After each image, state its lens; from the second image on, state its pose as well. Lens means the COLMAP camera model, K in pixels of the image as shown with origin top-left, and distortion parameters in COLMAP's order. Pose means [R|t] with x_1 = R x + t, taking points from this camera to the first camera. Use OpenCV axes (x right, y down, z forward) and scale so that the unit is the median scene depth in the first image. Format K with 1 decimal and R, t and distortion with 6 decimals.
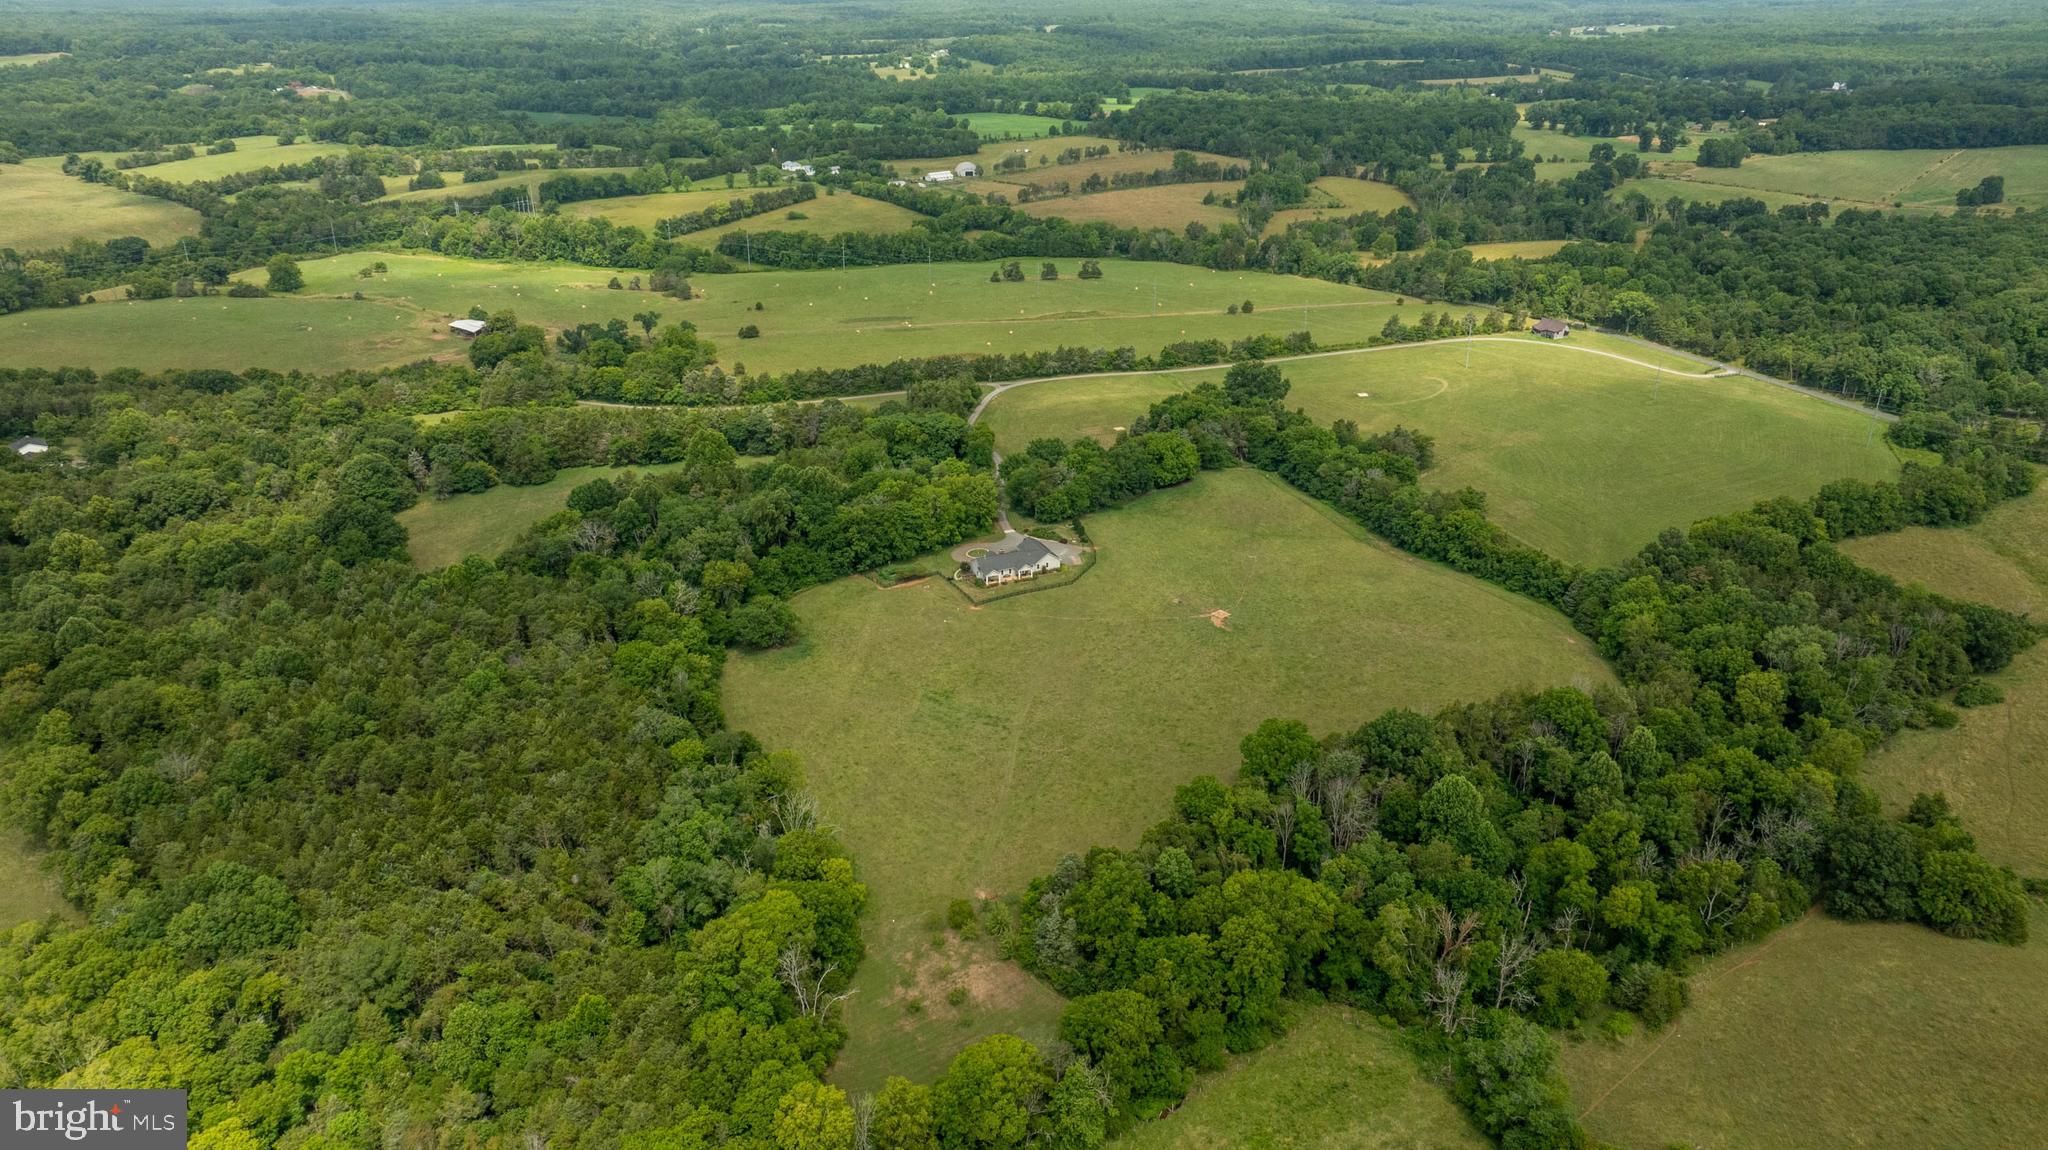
lens RADIAL K [[1431.0, 0, 1027.6], [0, 1431.0, 578.0], [0, 0, 1]] dist [-0.029971, 0.027557]
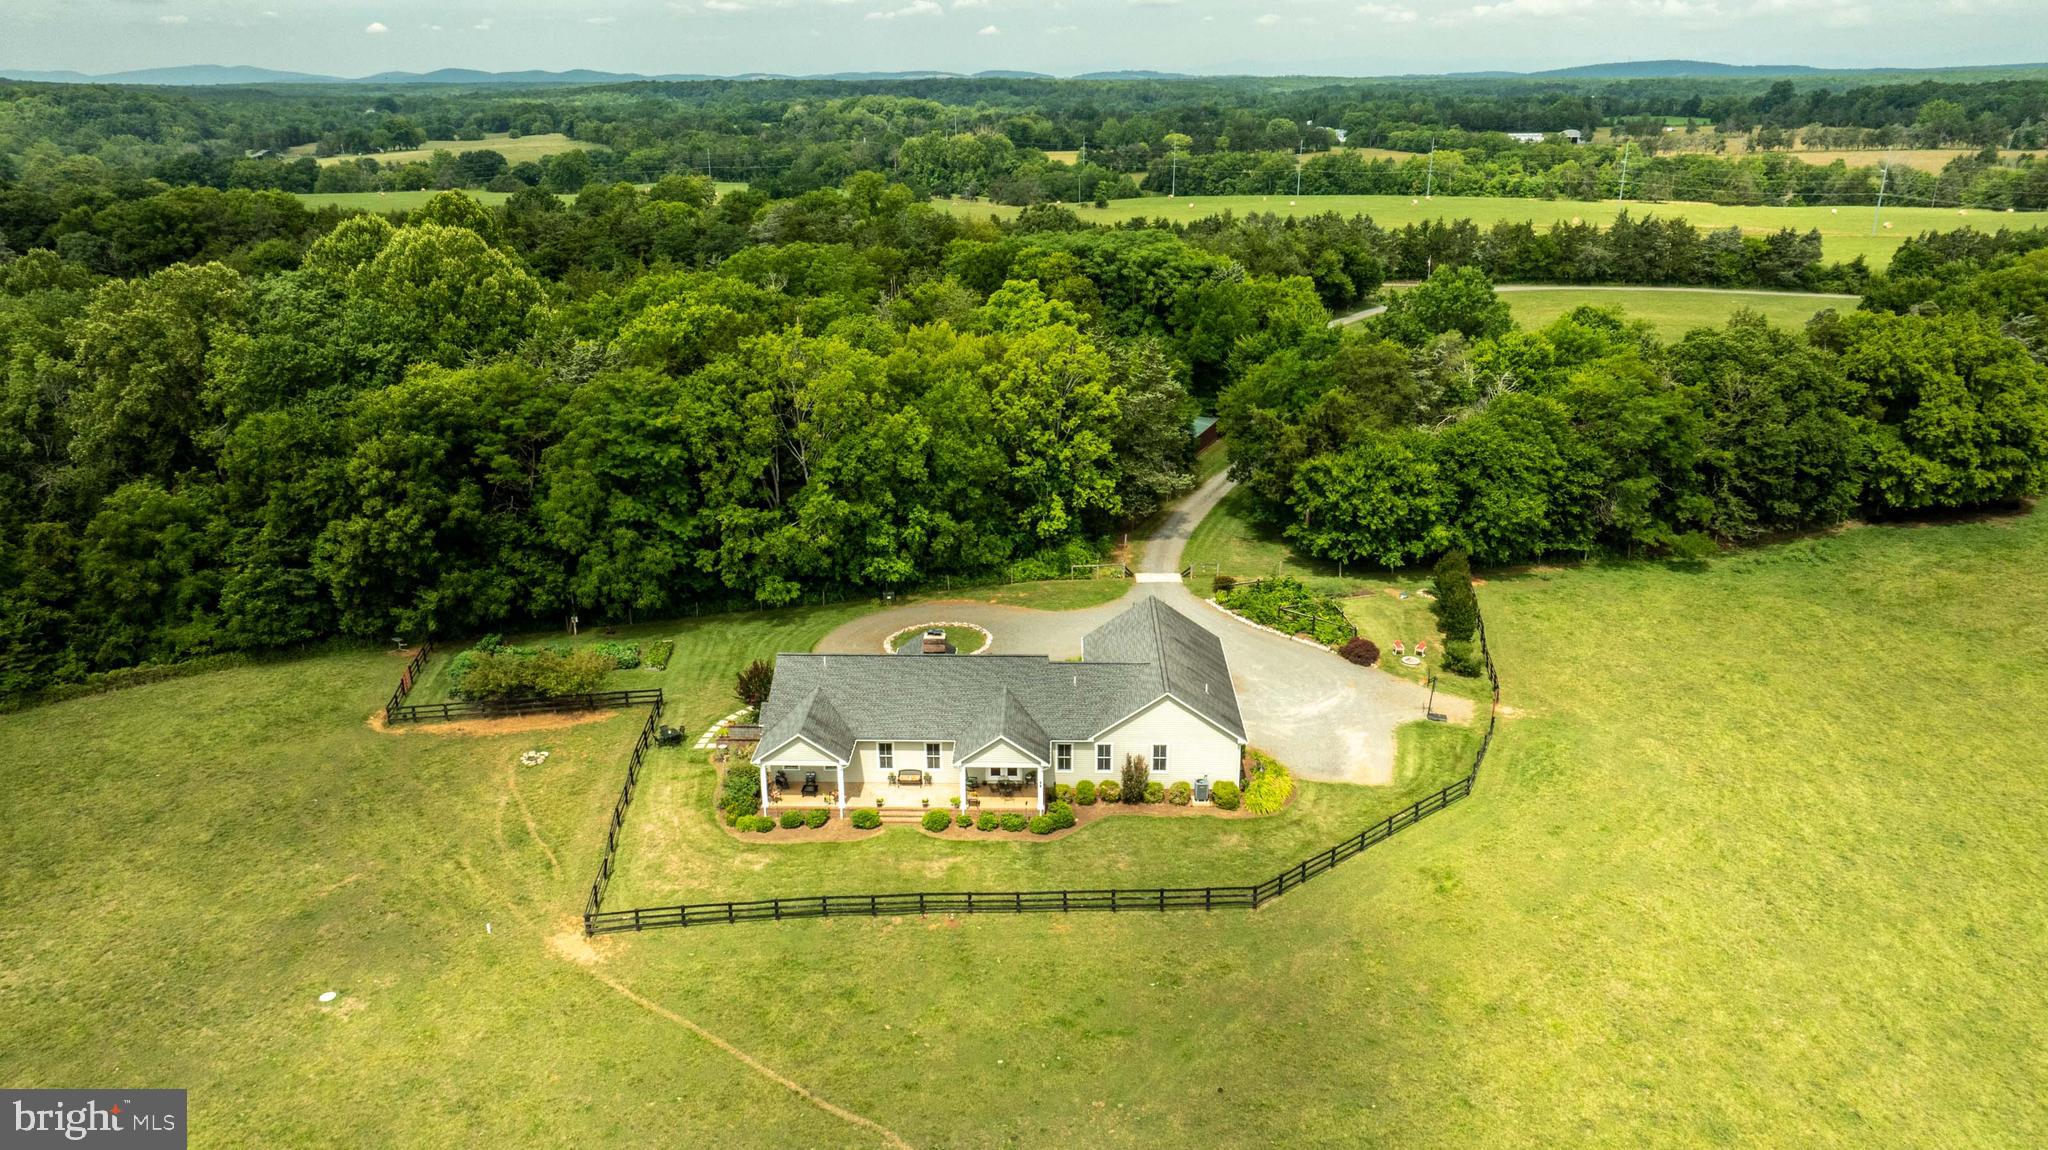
lens RADIAL K [[1431.0, 0, 1028.3], [0, 1431.0, 554.6], [0, 0, 1]] dist [-0.029971, 0.027557]
pose [[0.906271, 0.128067, -0.402830, 0.064926], [-0.162938, 0.985192, -0.053362, -0.021193], [0.390031, 0.113997, 0.913718, 0.806096]]
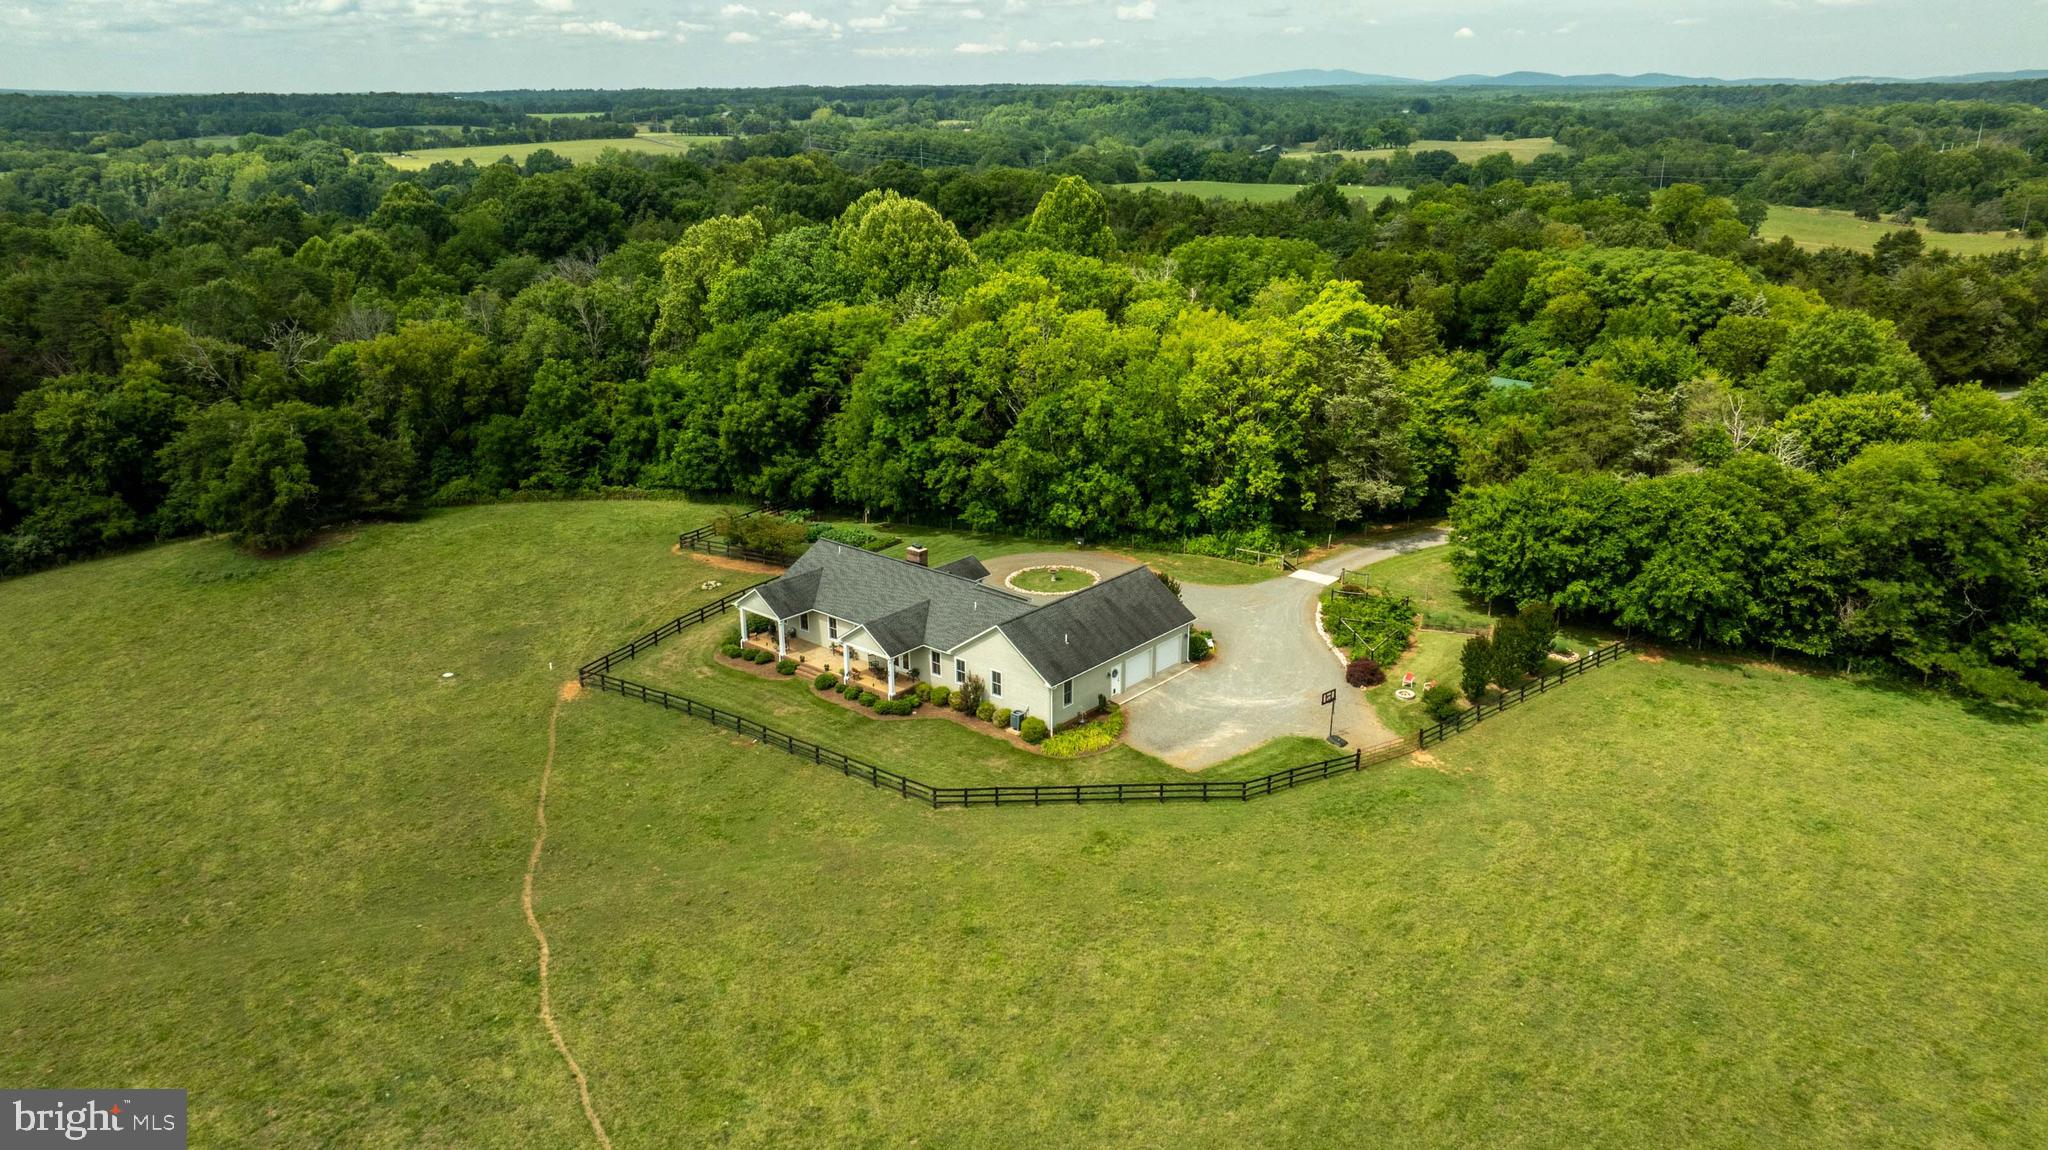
lens RADIAL K [[1431.0, 0, 1030.9], [0, 1431.0, 588.0], [0, 0, 1]] dist [-0.029971, 0.027557]
pose [[0.434298, 0.291976, -0.852136, 0.177416], [-0.350607, 0.926200, 0.138664, -0.049522], [0.829735, 0.238543, 0.504616, 0.874340]]
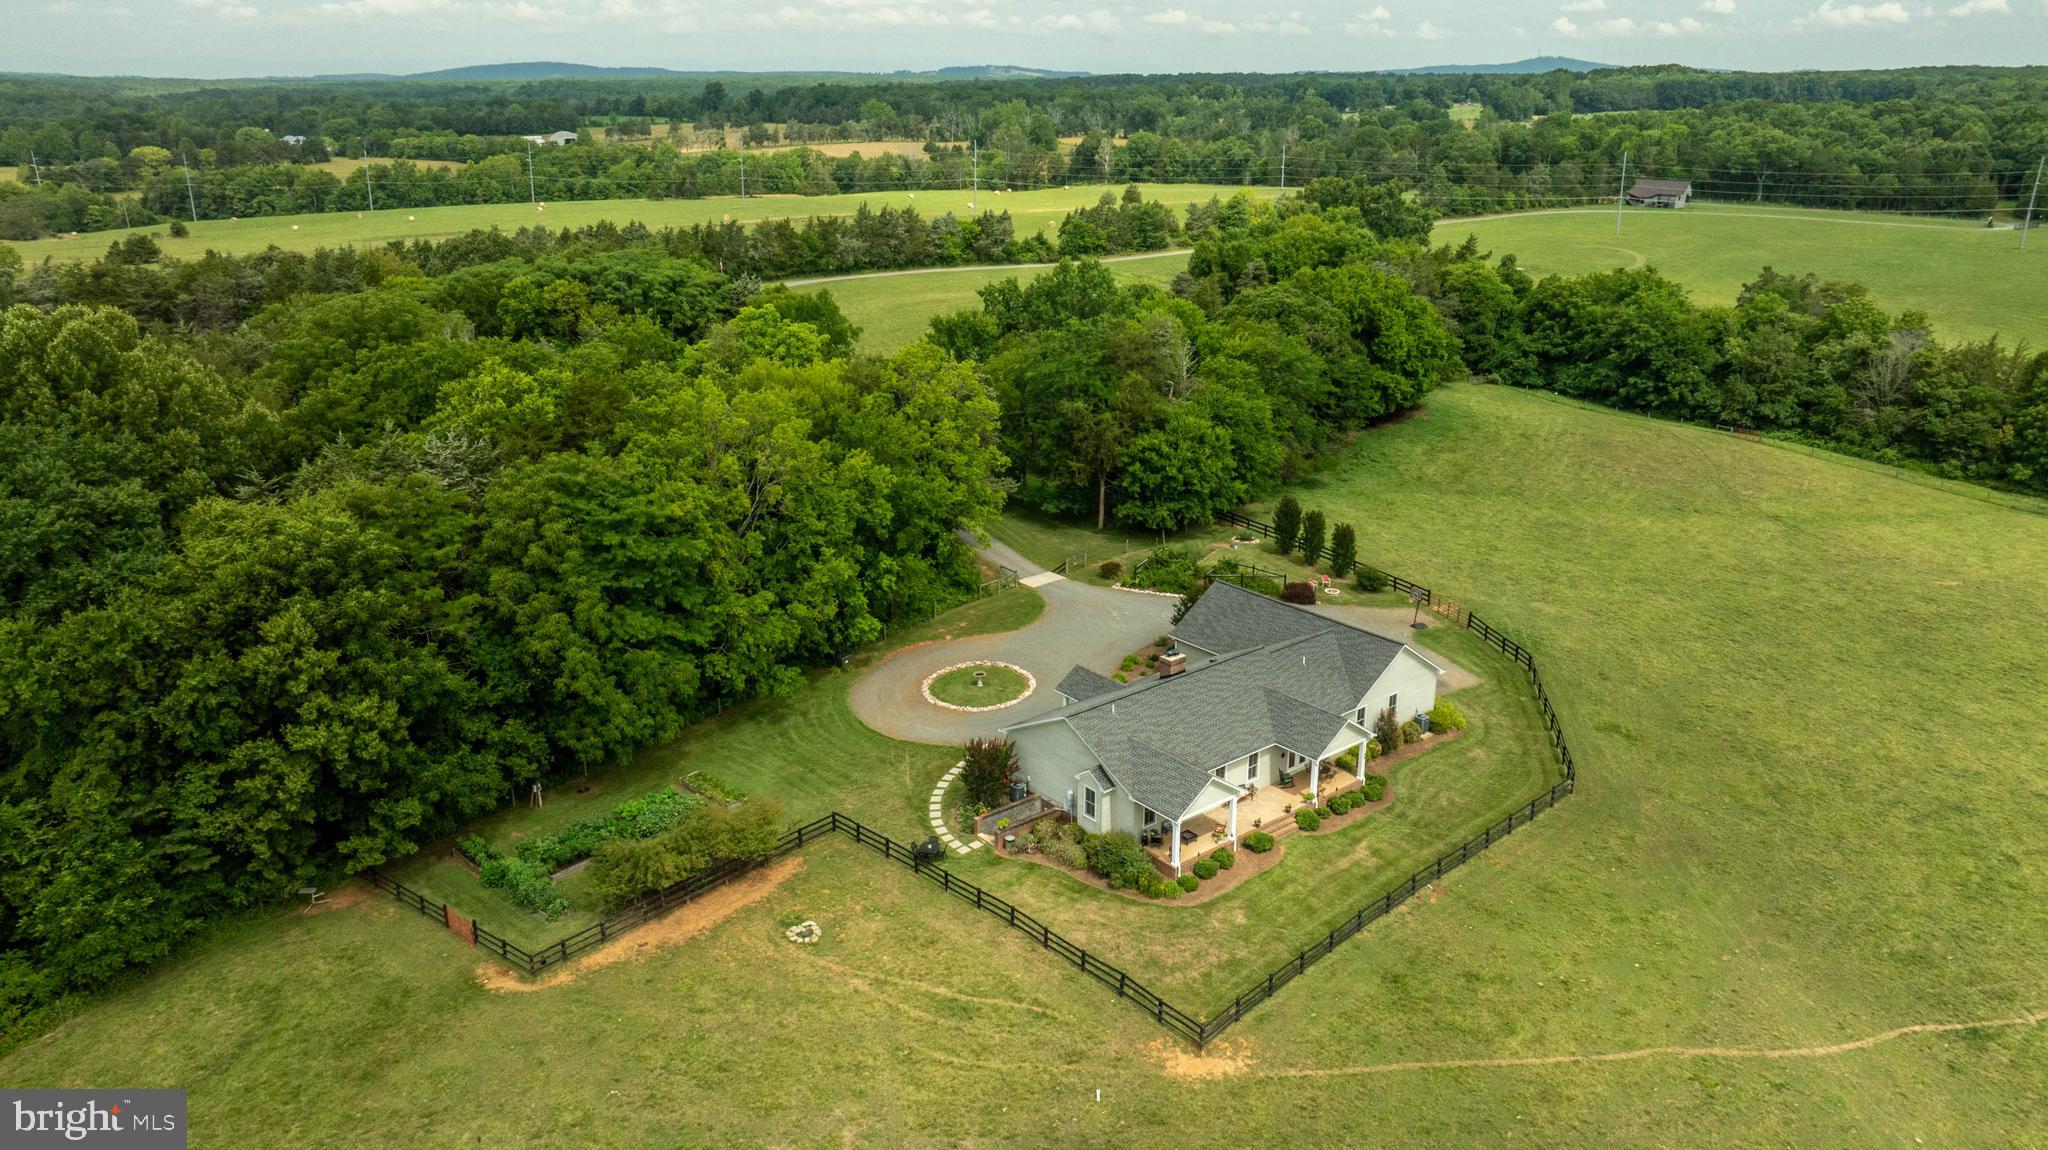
lens RADIAL K [[1431.0, 0, 1019.8], [0, 1431.0, 573.9], [0, 0, 1]] dist [-0.029971, 0.027557]
pose [[0.961236, -0.091312, 0.260168, -0.081708], [0.110726, 0.991981, -0.060937, -0.020243], [-0.252518, 0.087382, 0.963638, 0.800377]]
